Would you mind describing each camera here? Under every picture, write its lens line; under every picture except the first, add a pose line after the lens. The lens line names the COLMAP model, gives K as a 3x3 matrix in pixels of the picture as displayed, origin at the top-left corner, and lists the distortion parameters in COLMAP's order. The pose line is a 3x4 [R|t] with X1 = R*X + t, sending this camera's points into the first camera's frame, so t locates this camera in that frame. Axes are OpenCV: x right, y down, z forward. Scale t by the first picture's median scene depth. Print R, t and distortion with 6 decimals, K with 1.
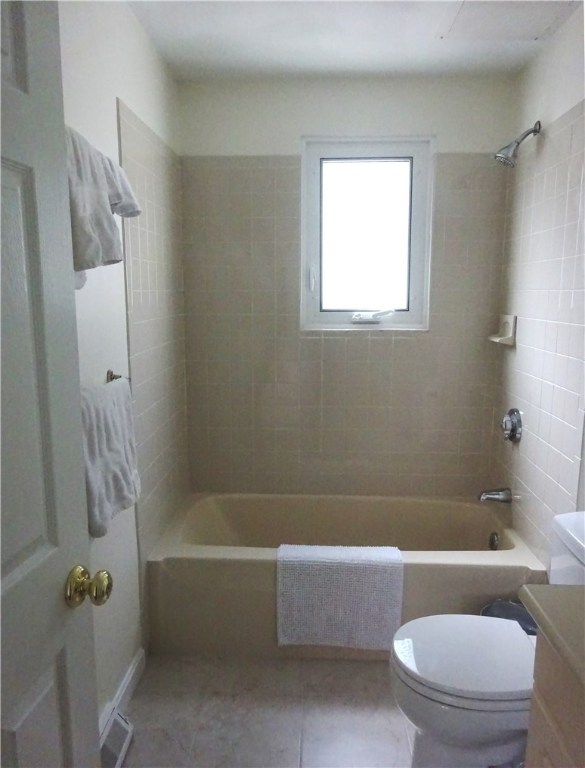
lens RADIAL K [[586.4, 0, 292.2], [0, 586.4, 387.3], [0, 0, 1]] dist [0.010510, 0.001737]
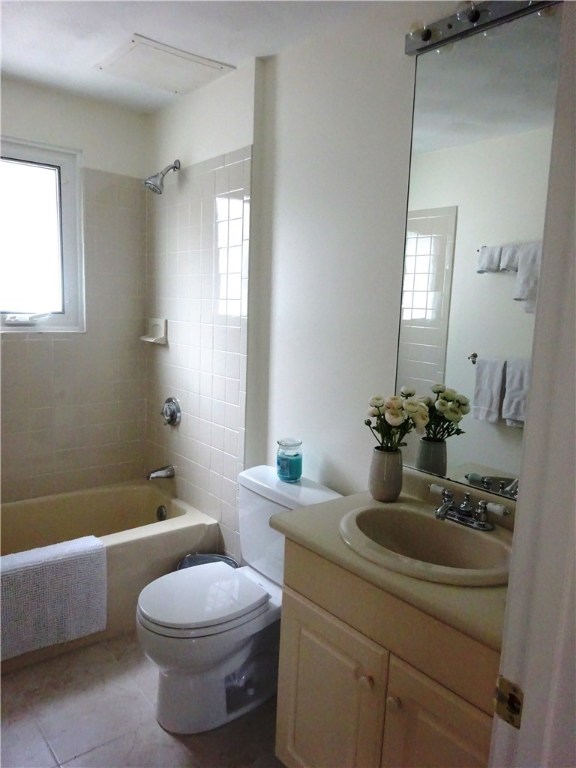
lens RADIAL K [[560.9, 0, 287.4], [0, 560.9, 383.2], [0, 0, 1]] dist [0.012721, -0.012546]
pose [[0.753336, -0.068414, 0.654068, -0.181258], [0.070733, 0.997234, 0.022841, -0.001867], [-0.653821, 0.029057, 0.756091, -0.011280]]
